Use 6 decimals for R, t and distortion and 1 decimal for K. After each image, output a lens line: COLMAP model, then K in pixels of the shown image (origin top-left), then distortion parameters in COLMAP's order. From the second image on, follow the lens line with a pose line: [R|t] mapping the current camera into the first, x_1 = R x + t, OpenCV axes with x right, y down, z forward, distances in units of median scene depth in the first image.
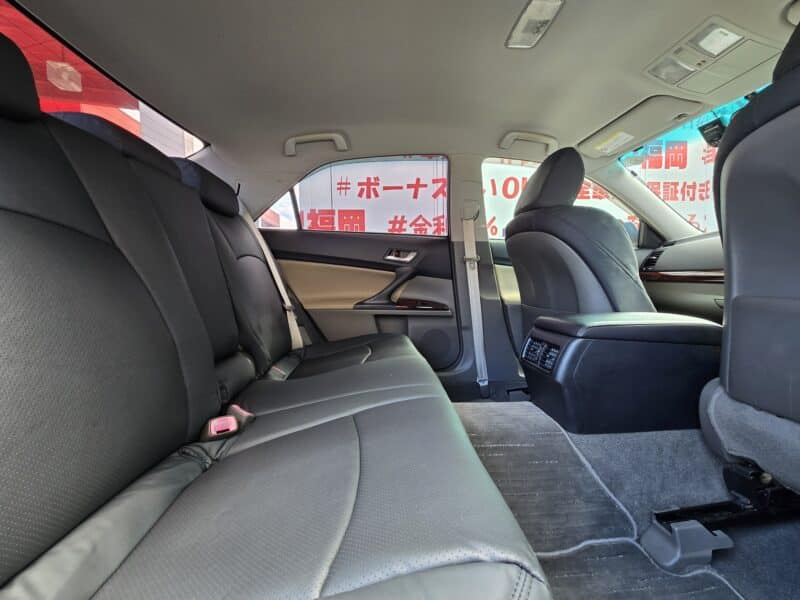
lens RADIAL K [[329.1, 0, 396.9], [0, 329.1, 297.9], [0, 0, 1]] dist [0.000519, 0.000976]
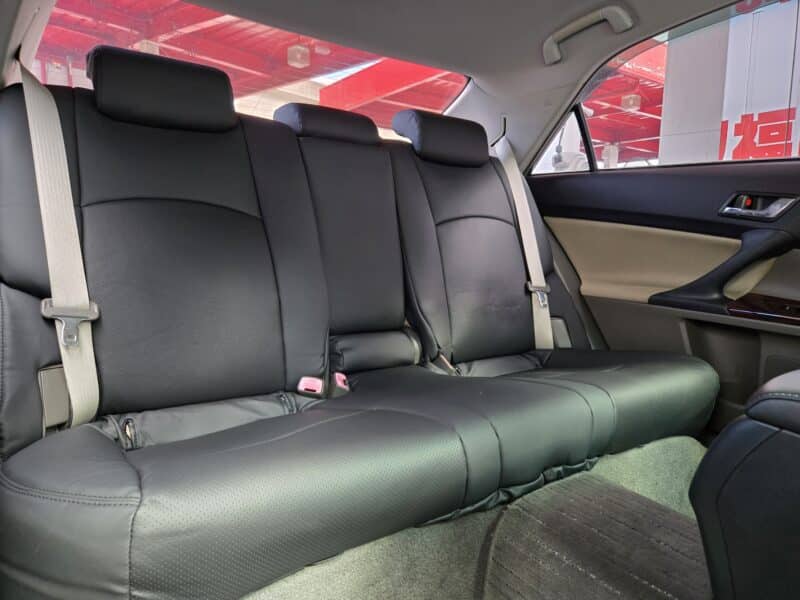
lens RADIAL K [[548.4, 0, 398.5], [0, 548.4, 299.5], [0, 0, 1]] dist [0.023155, -0.012747]
pose [[0.512913, 0.114233, -0.850806, 0.449093], [-0.072749, 0.993325, 0.089512, -0.026080], [0.855352, 0.015983, 0.517800, 0.131127]]
